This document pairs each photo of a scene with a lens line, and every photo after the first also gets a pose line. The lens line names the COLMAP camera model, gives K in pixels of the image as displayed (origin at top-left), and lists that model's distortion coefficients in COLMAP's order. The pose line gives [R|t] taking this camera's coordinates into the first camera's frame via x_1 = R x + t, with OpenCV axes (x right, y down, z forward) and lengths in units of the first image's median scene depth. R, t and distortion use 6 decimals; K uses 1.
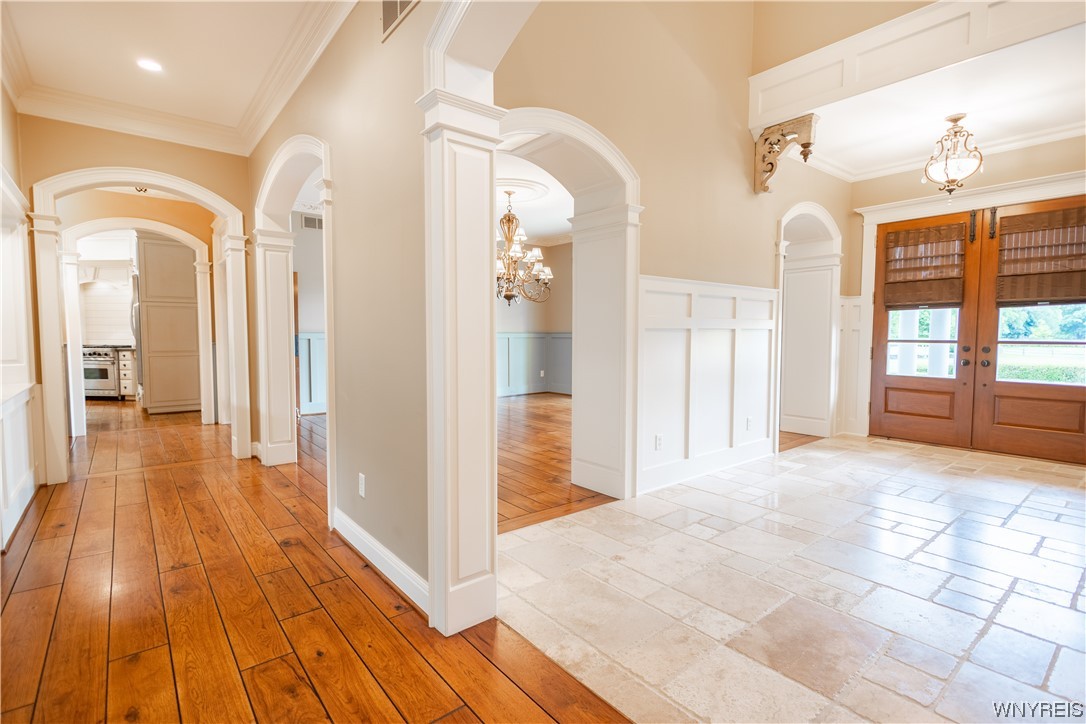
lens RADIAL K [[510.9, 0, 547.5], [0, 510.9, 360.4], [0, 0, 1]] dist [0.013122, -0.000813]
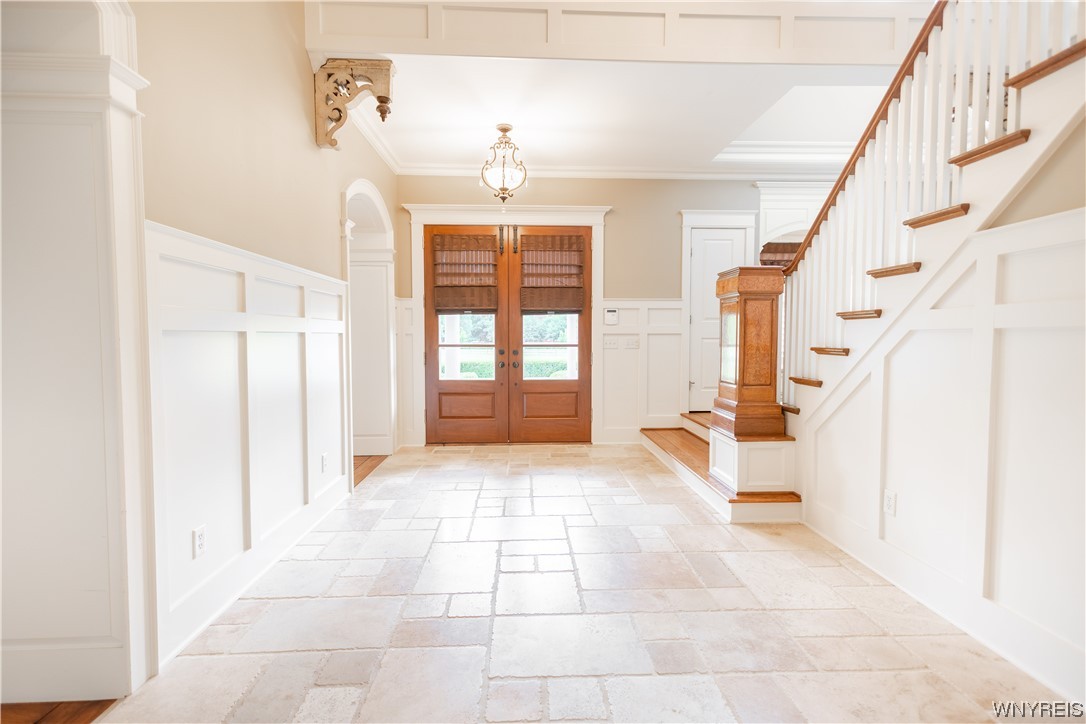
lens RADIAL K [[510.9, 0, 547.5], [0, 510.9, 360.4], [0, 0, 1]] dist [0.013122, -0.000813]
pose [[0.603179, -0.039177, 0.796643, 0.011108], [0.045332, 0.998862, 0.014799, -0.017399], [-0.796317, 0.027187, 0.604269, 0.289313]]
